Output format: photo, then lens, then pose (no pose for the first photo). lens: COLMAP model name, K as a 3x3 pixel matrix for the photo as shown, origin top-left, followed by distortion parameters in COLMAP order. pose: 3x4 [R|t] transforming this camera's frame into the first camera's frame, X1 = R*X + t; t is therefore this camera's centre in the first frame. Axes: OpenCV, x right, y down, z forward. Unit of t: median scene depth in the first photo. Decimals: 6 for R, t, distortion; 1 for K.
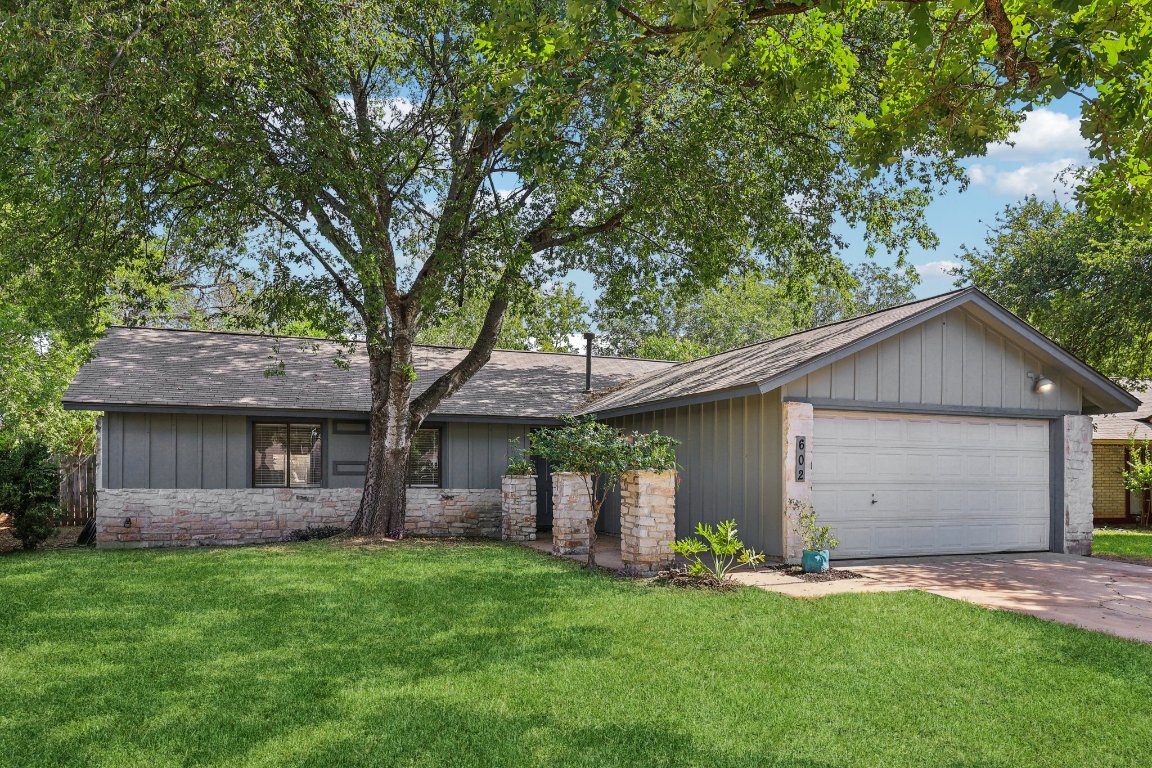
lens RADIAL K [[821.9, 0, 575.7], [0, 821.9, 417.5], [0, 0, 1]] dist [0.001973, 0.000536]
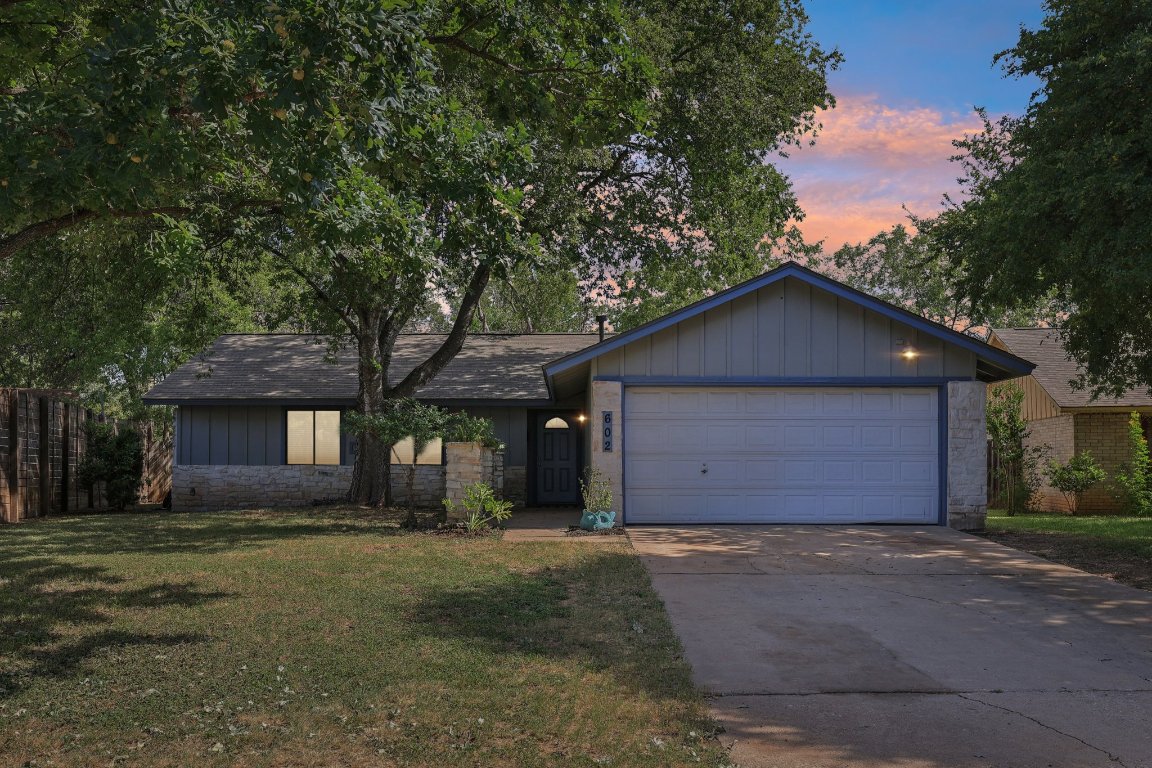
lens RADIAL K [[978.2, 0, 576.0], [0, 978.2, 384.0], [0, 0, 1]] dist [-0.001468, -0.000294]
pose [[0.929924, -0.035443, -0.366041, 0.569073], [0.029956, 0.999338, -0.020661, 0.009488], [0.366531, 0.008248, 0.930369, -0.199064]]
